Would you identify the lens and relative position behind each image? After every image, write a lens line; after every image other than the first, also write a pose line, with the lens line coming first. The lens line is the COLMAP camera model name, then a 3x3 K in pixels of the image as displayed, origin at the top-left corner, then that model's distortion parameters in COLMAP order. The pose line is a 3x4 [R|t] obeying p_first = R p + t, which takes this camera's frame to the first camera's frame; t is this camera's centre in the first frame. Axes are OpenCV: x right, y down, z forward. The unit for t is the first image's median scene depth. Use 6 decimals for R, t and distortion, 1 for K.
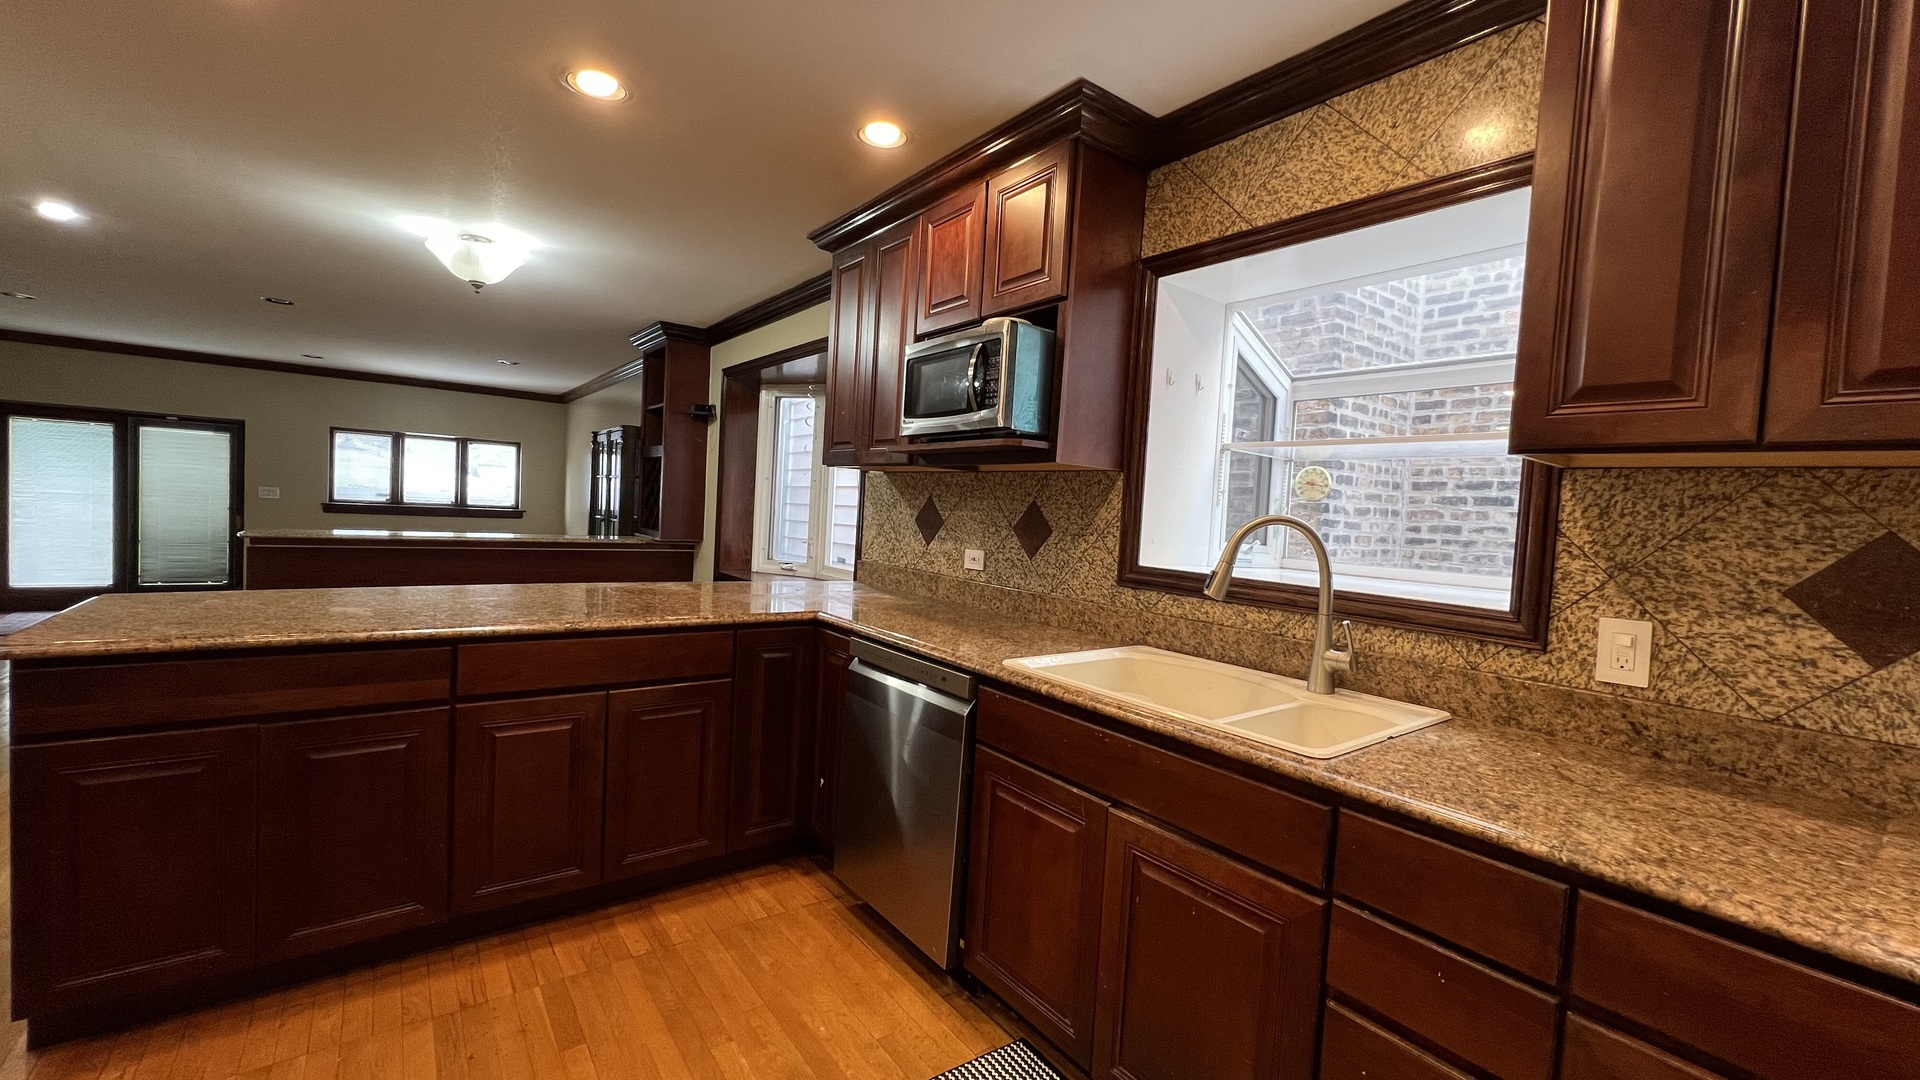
lens RADIAL K [[764.3, 0, 960.4], [0, 764.3, 537.9], [0, 0, 1]] dist [-0.001385, 0.000469]
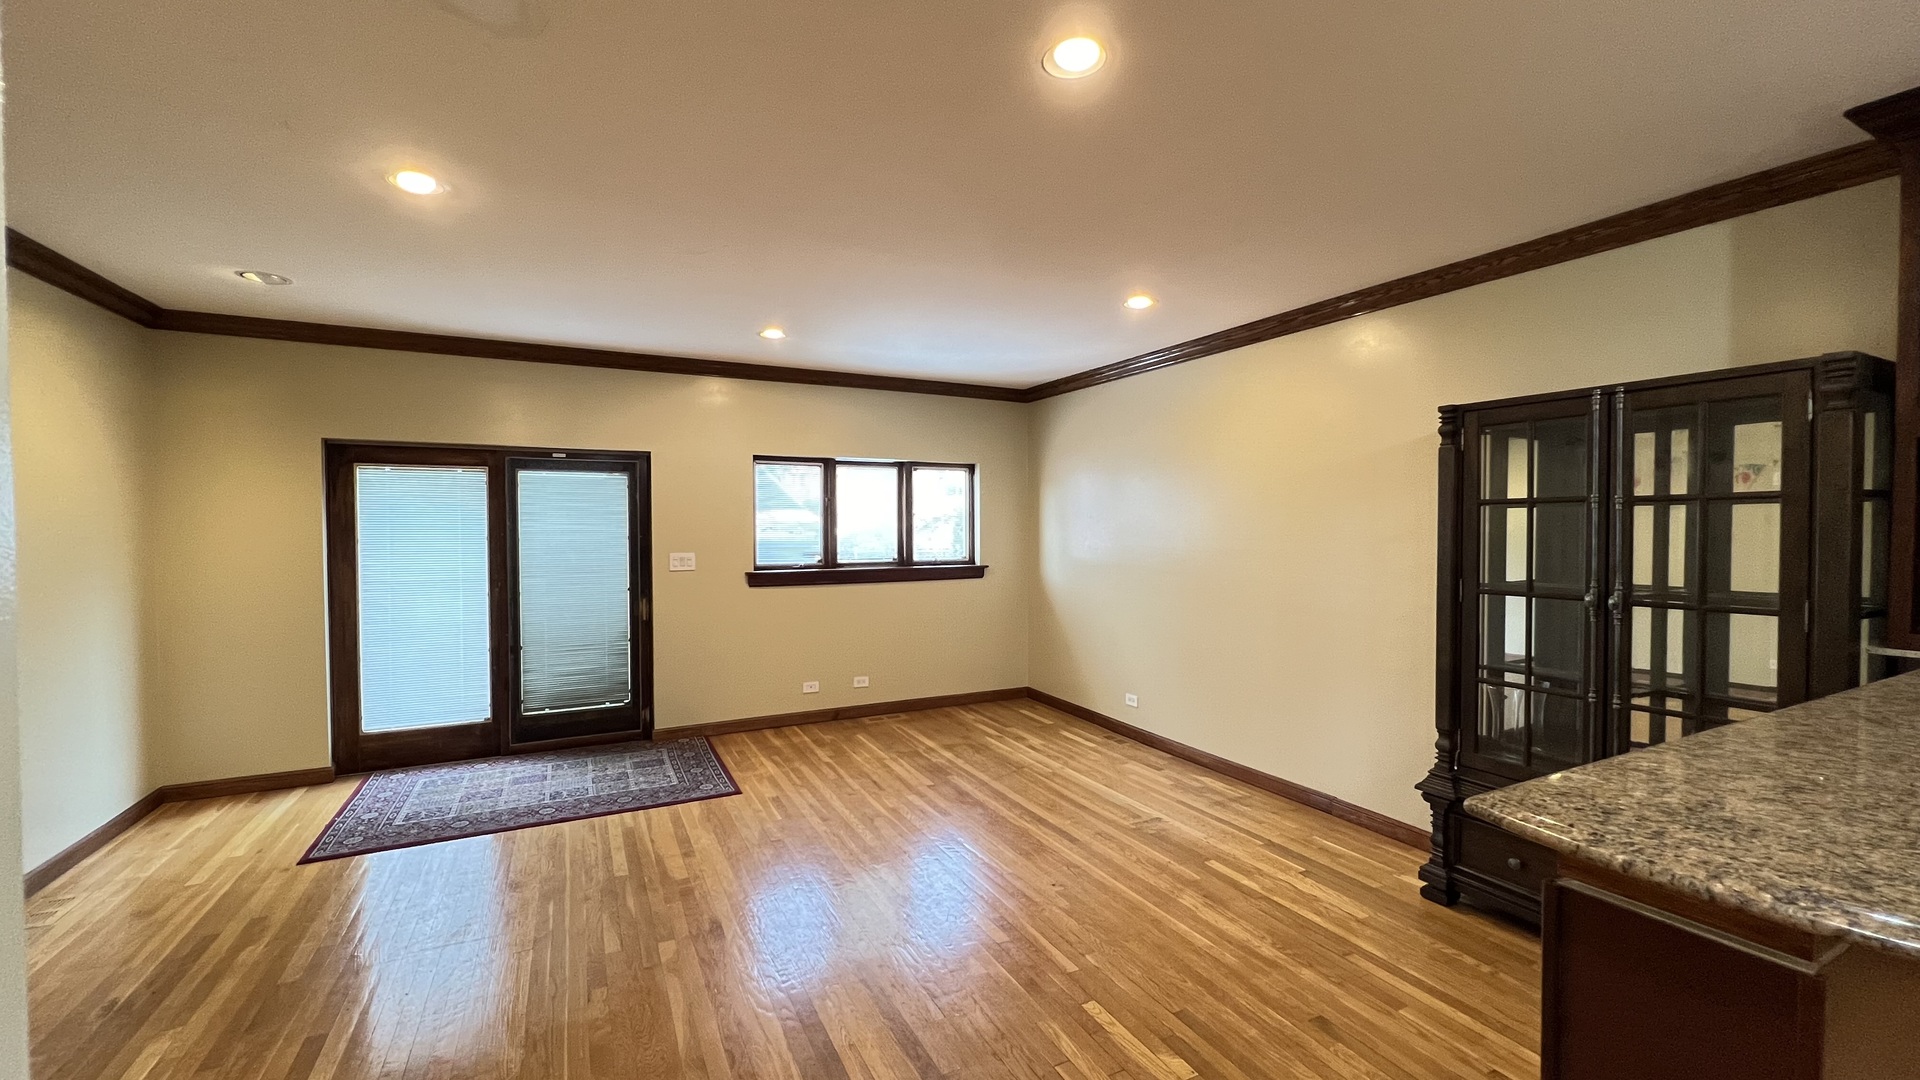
lens RADIAL K [[764.3, 0, 964.4], [0, 764.3, 540.6], [0, 0, 1]] dist [-0.001385, 0.000469]
pose [[0.984164, -0.052432, -0.169331, -1.734638], [0.048986, 0.998500, -0.024468, -0.153718], [0.170360, 0.015786, 0.985255, 1.246360]]
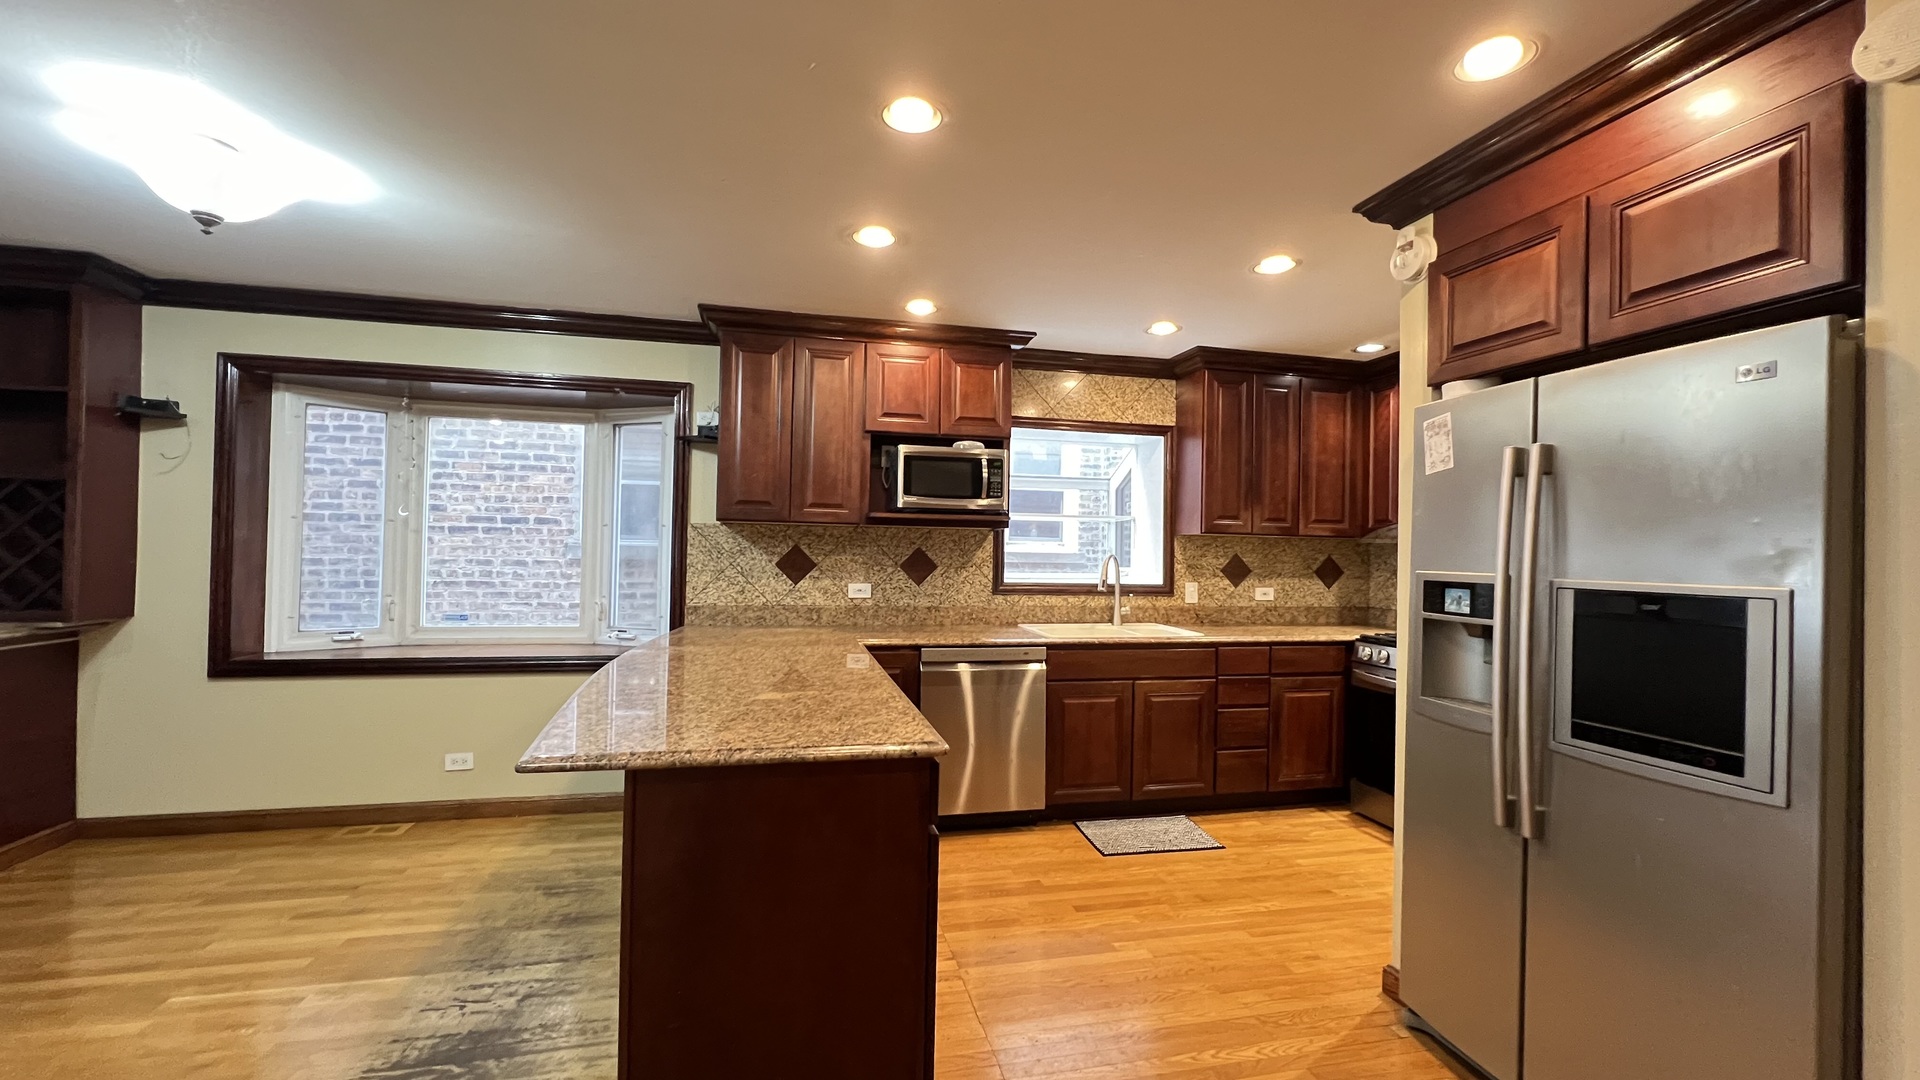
lens RADIAL K [[764.3, 0, 961.8], [0, 764.3, 542.3], [0, 0, 1]] dist [-0.001385, 0.000469]
pose [[0.405029, -0.037356, 0.913540, -1.293185], [0.040085, 0.998930, 0.023075, -0.092387], [-0.913425, 0.027273, 0.406093, 0.303281]]
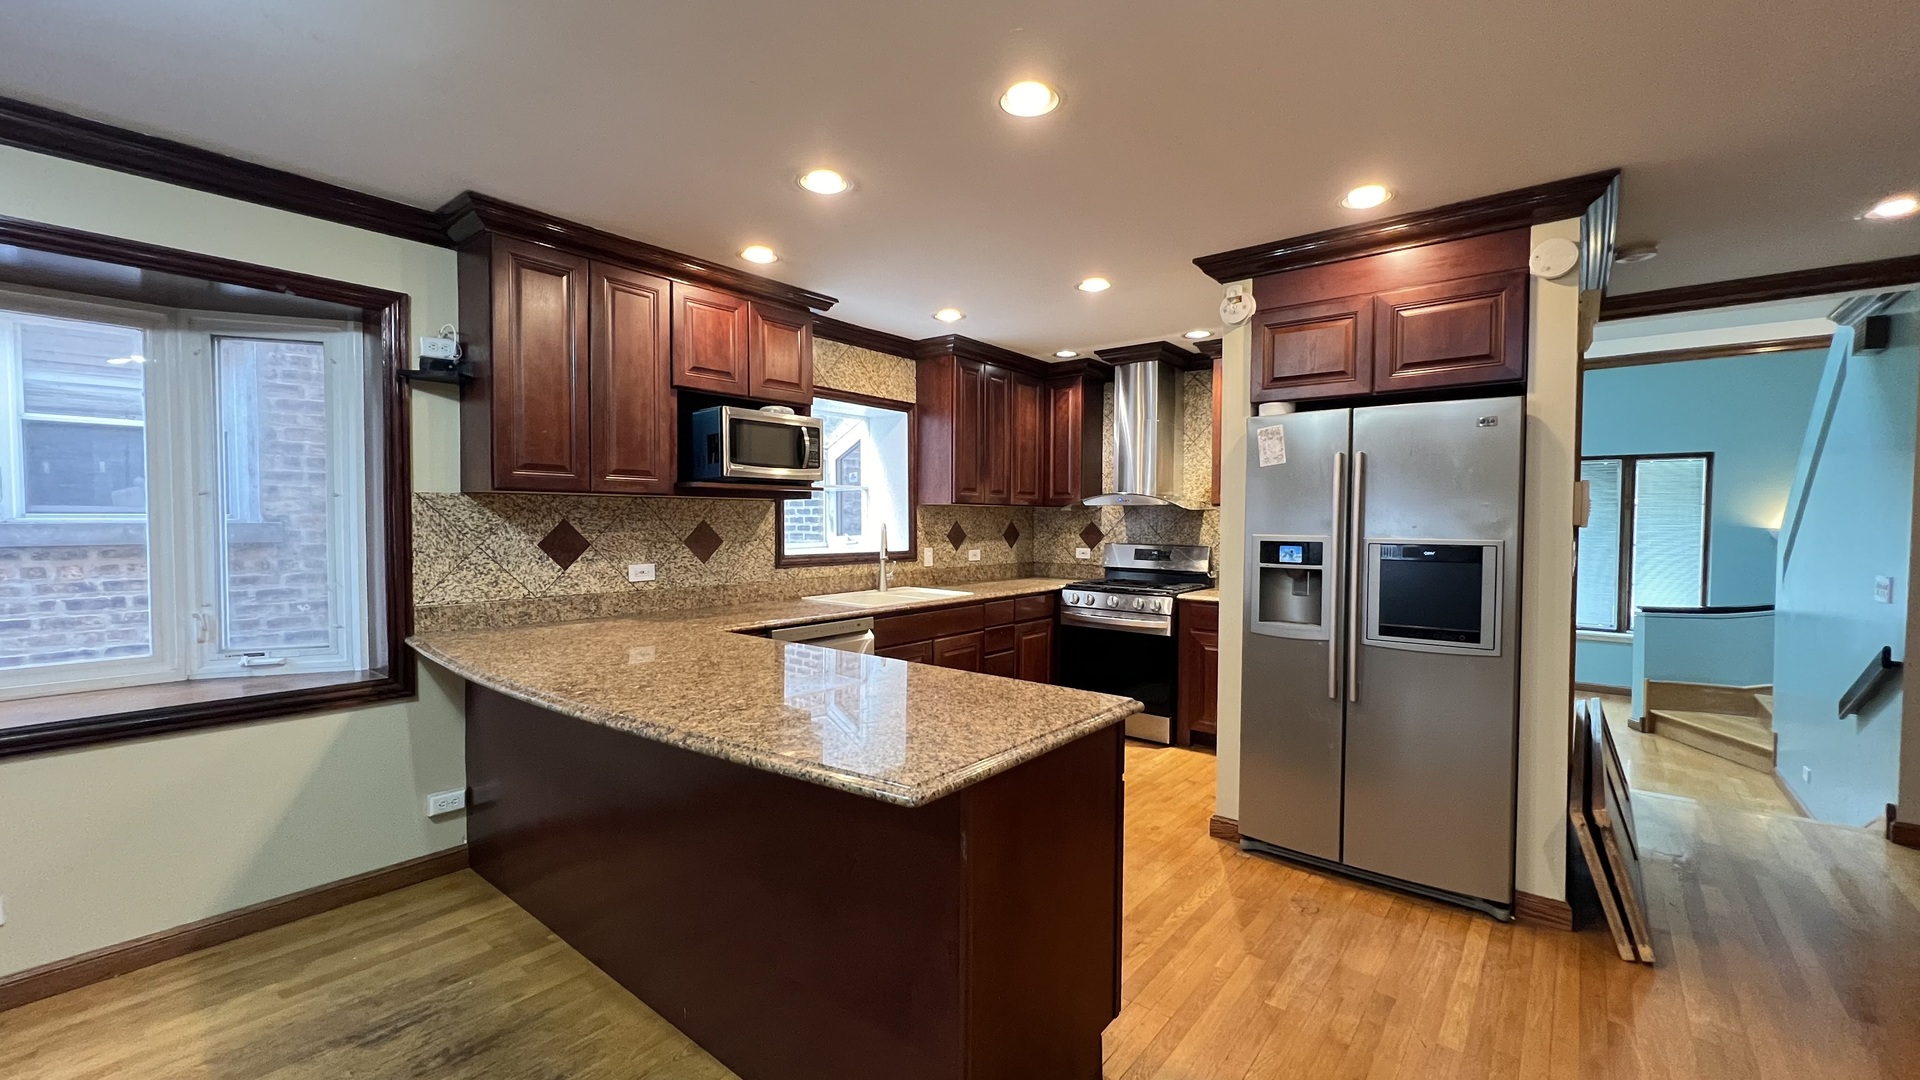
lens RADIAL K [[764.3, 0, 962.4], [0, 764.3, 543.9], [0, 0, 1]] dist [-0.001385, 0.000469]
pose [[-0.241120, -0.086722, 0.966613, -1.367394], [0.021846, 0.995262, 0.094742, -0.128570], [-0.970249, 0.043961, -0.238083, 0.893274]]
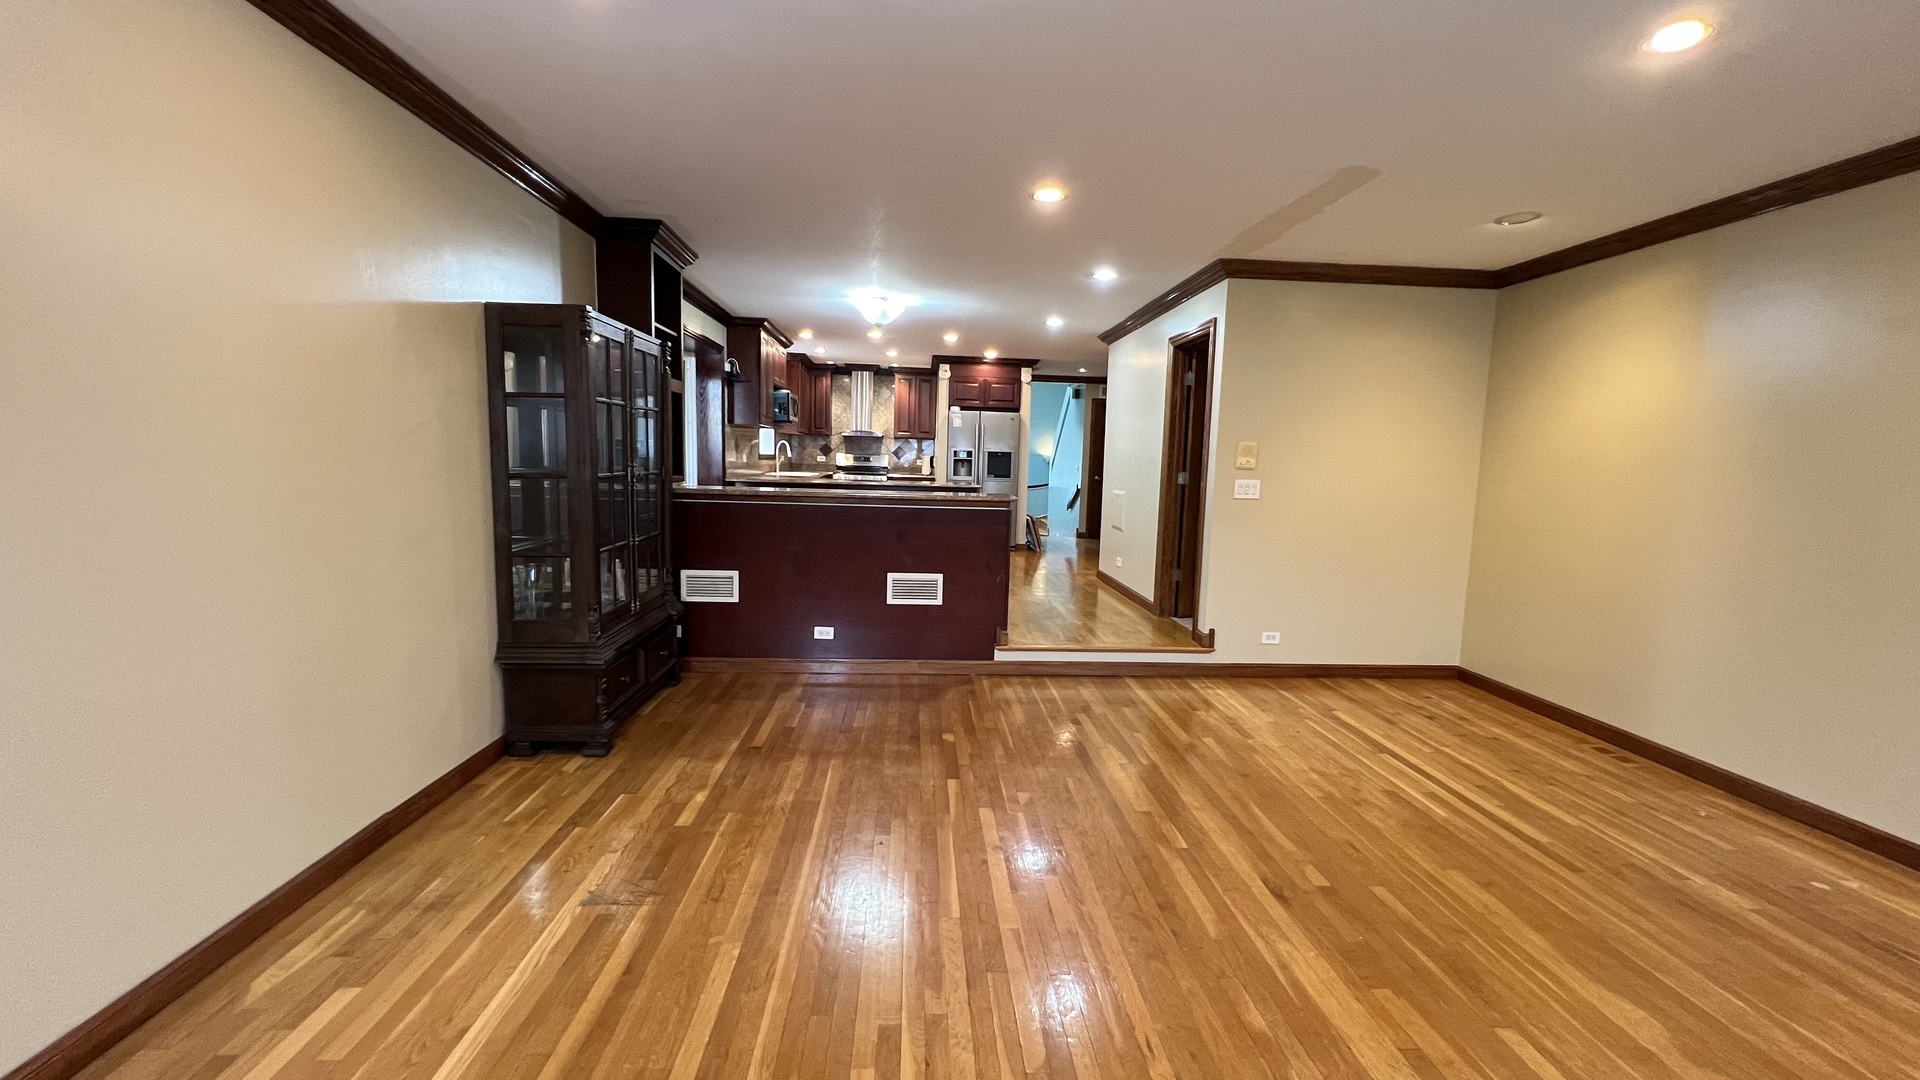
lens RADIAL K [[764.3, 0, 967.1], [0, 764.3, 547.5], [0, 0, 1]] dist [-0.001385, 0.000469]
pose [[-0.835029, -0.144336, 0.530937, -2.422773], [-0.054996, 0.982041, 0.180474, -0.220933], [-0.547450, 0.121501, -0.827971, 3.225244]]
